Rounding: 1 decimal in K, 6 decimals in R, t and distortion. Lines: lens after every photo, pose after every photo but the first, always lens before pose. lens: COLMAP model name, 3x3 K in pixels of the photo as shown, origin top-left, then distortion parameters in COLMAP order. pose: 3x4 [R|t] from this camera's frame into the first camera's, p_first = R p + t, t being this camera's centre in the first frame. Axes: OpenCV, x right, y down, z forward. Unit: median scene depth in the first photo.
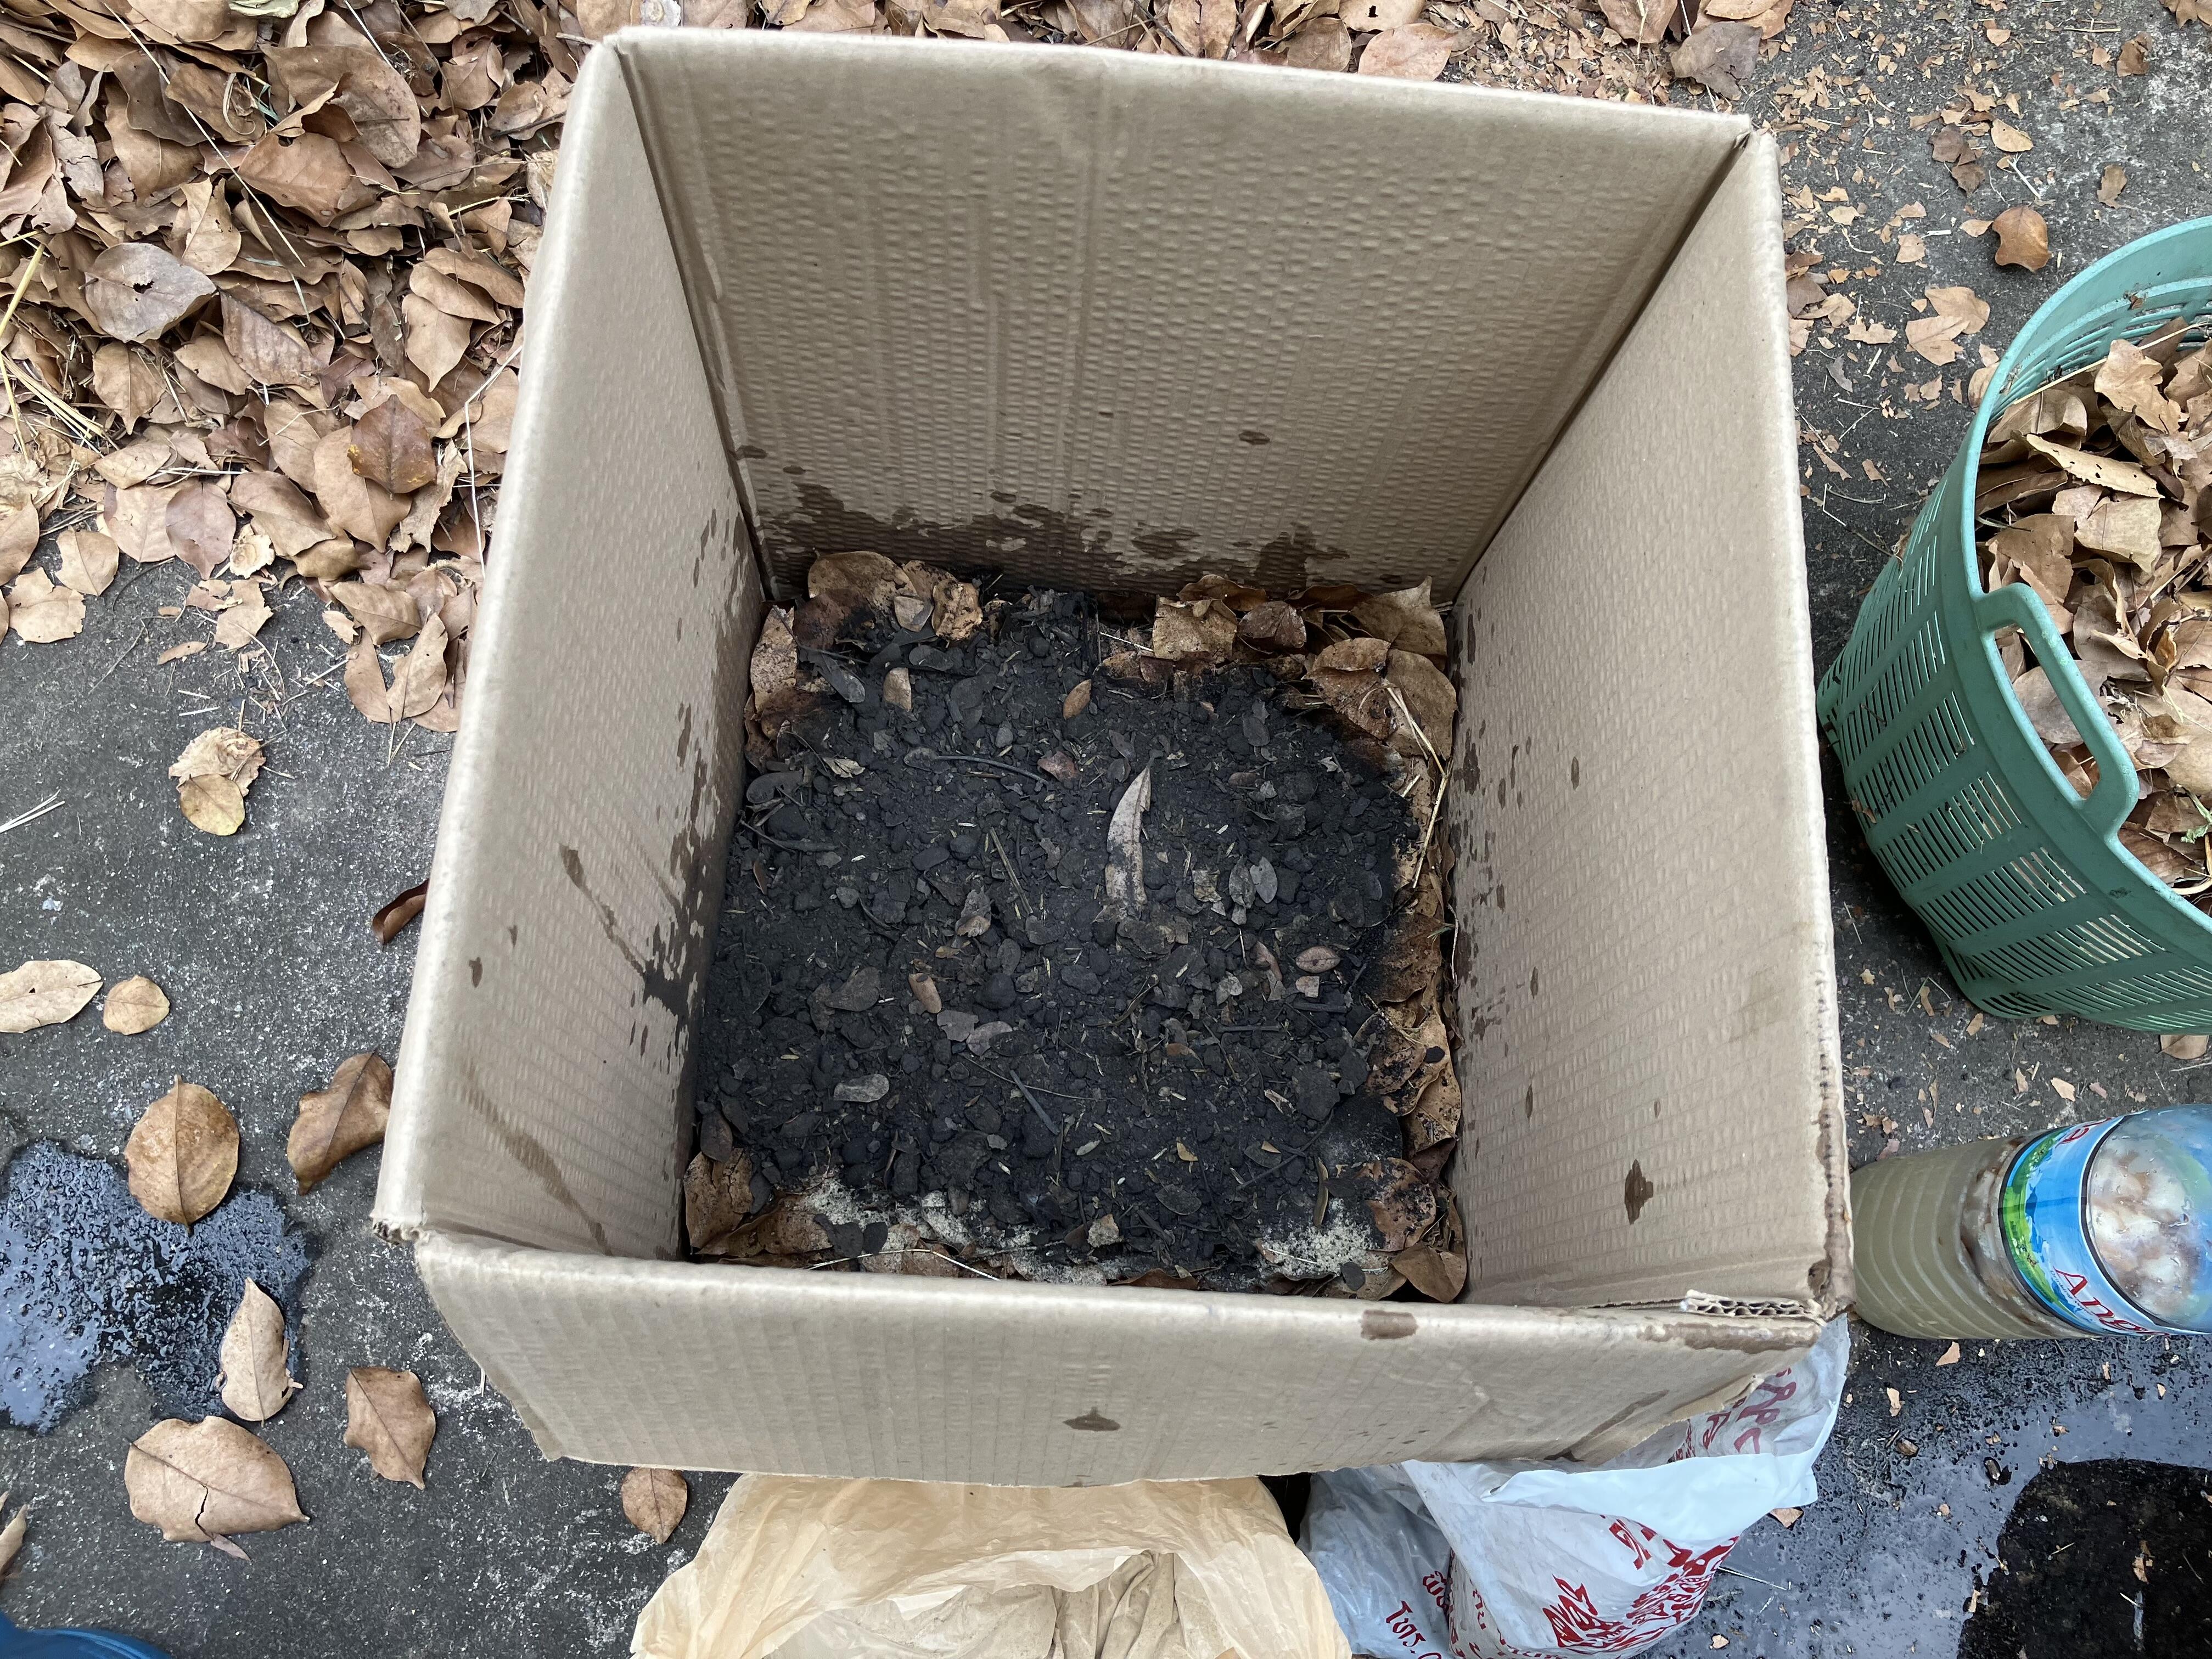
lens RADIAL K [[1762.1, 0, 1106.0], [0, 1762.1, 829.5], [0, 0, 1]] dist [0.001248, -0.034865]
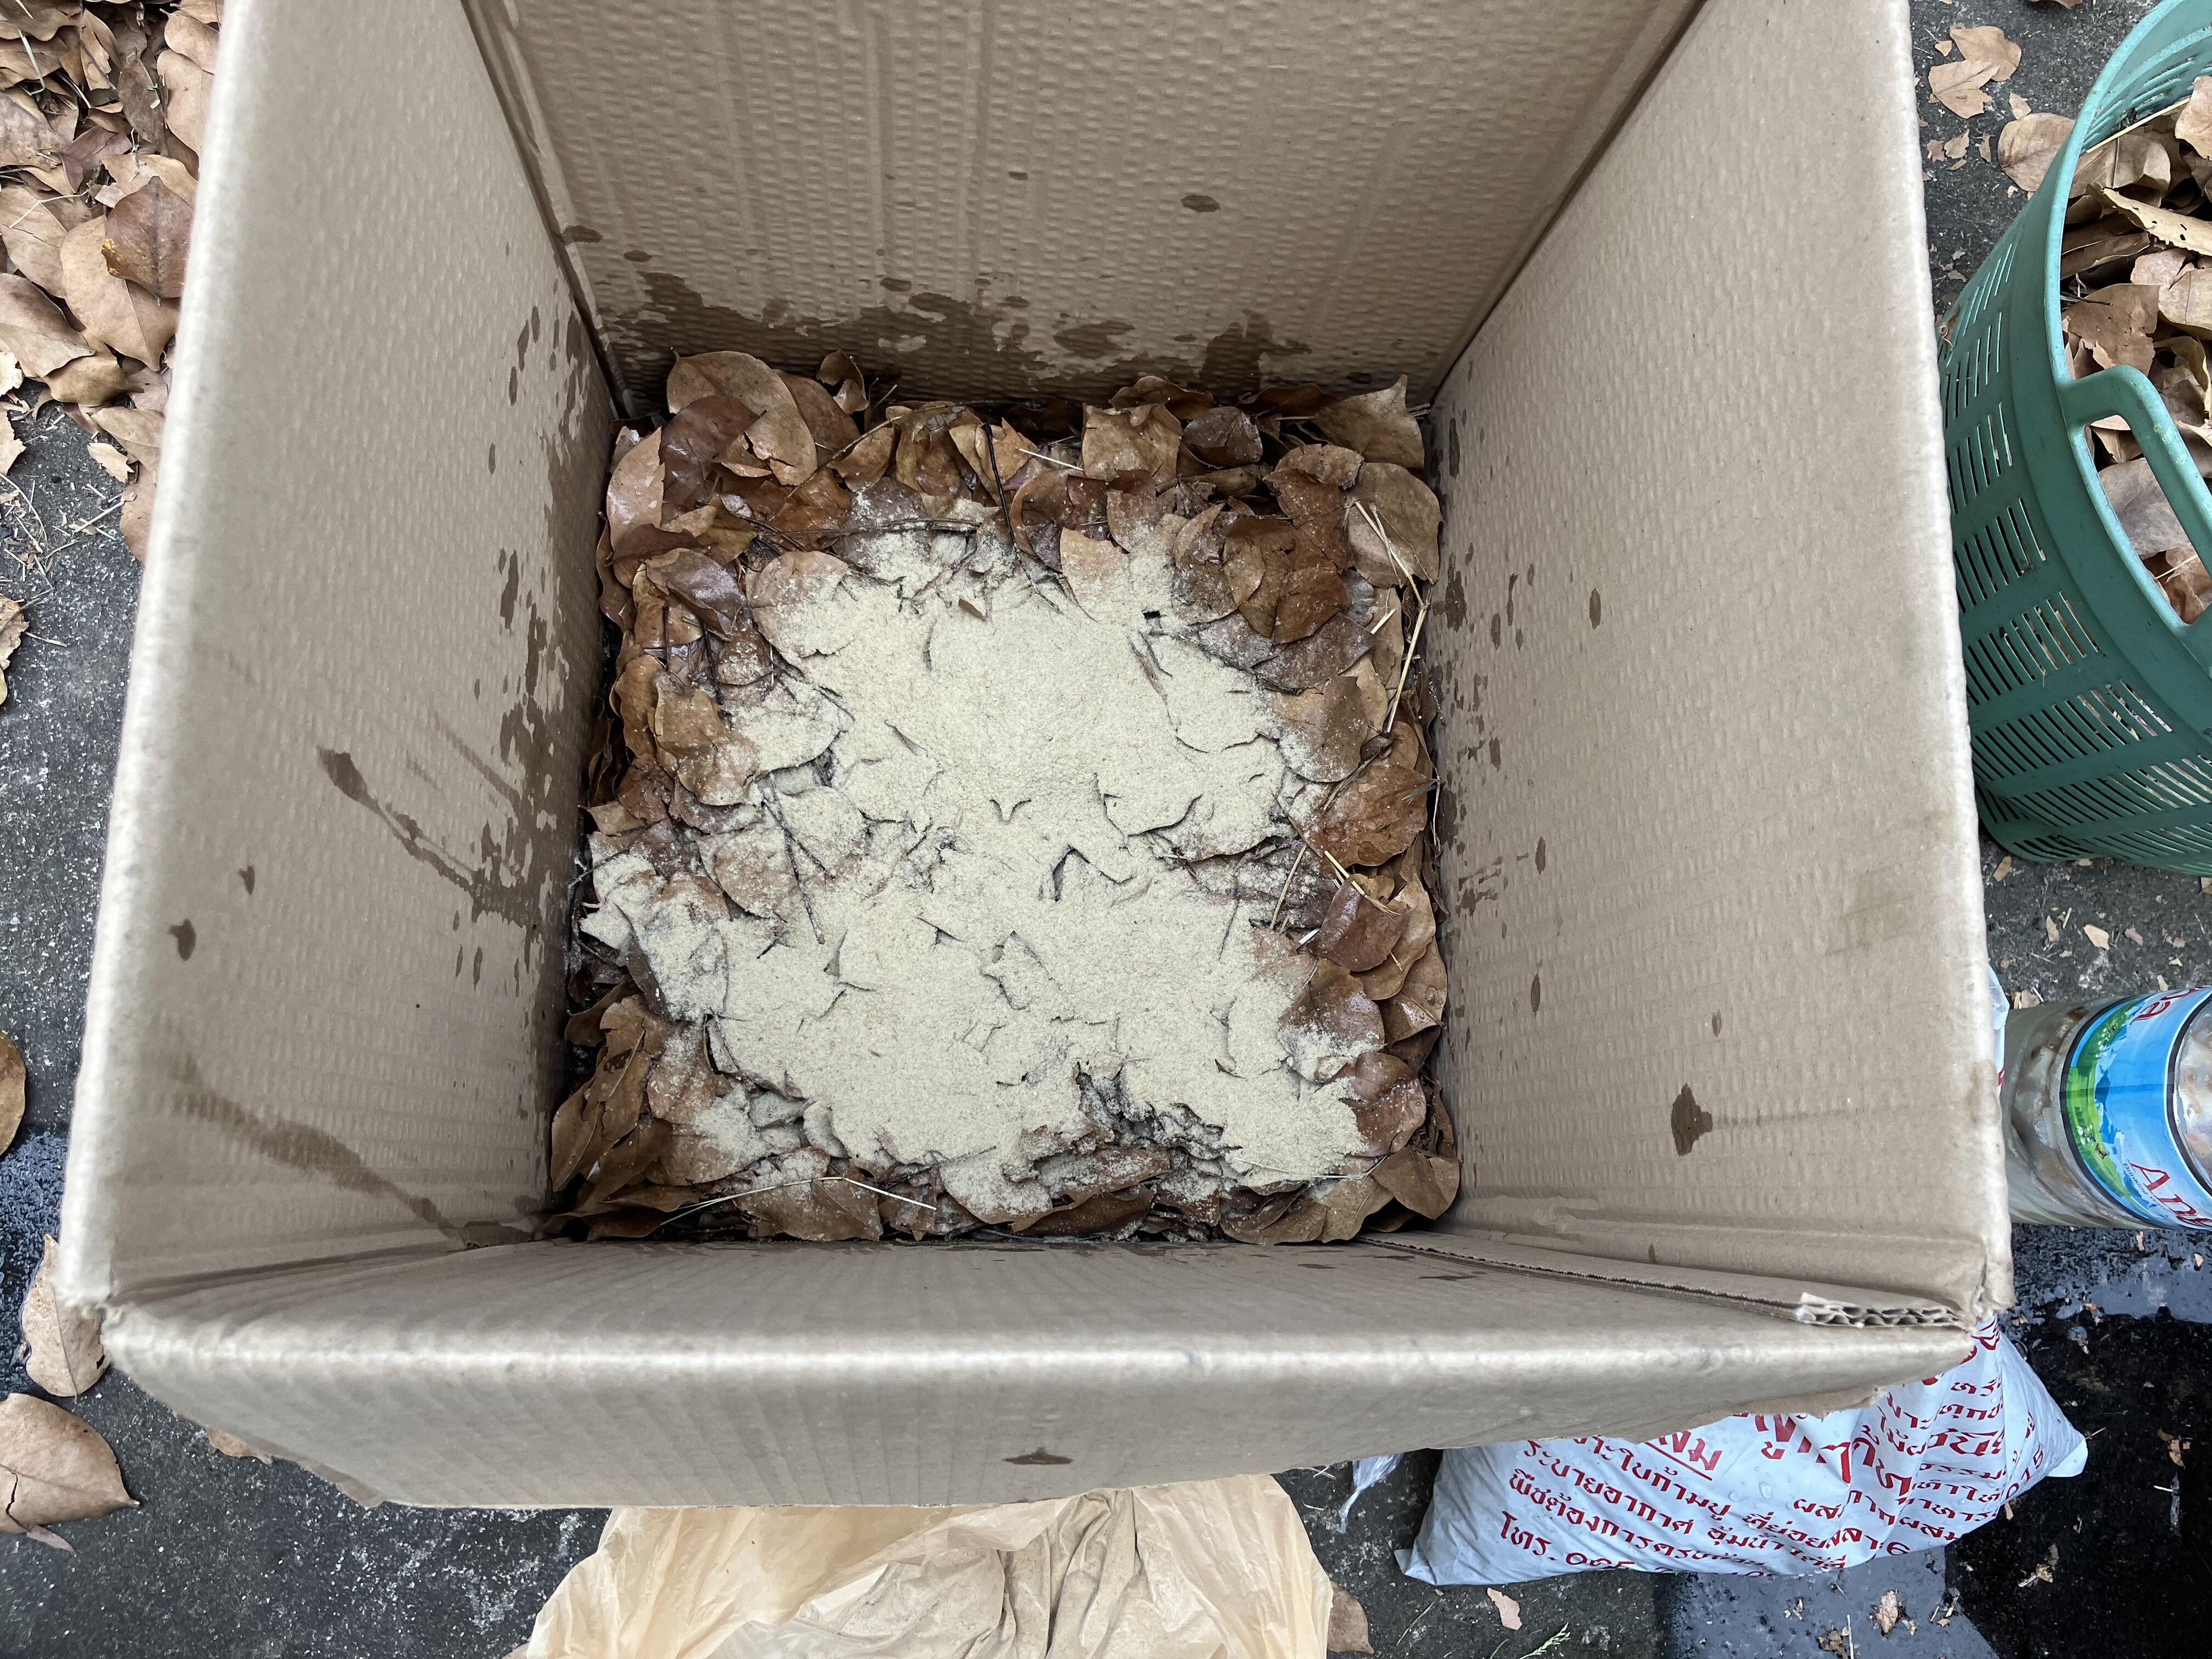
lens RADIAL K [[1849.0, 0, 1106.0], [0, 1849.0, 829.5], [0, 0, 1]] dist [-0.006423, 0.000035]
pose [[0.998844, -0.029456, 0.037999, -0.000445], [0.025808, 0.995317, 0.093153, -0.013114], [-0.040565, -0.092064, 0.994926, 0.110741]]
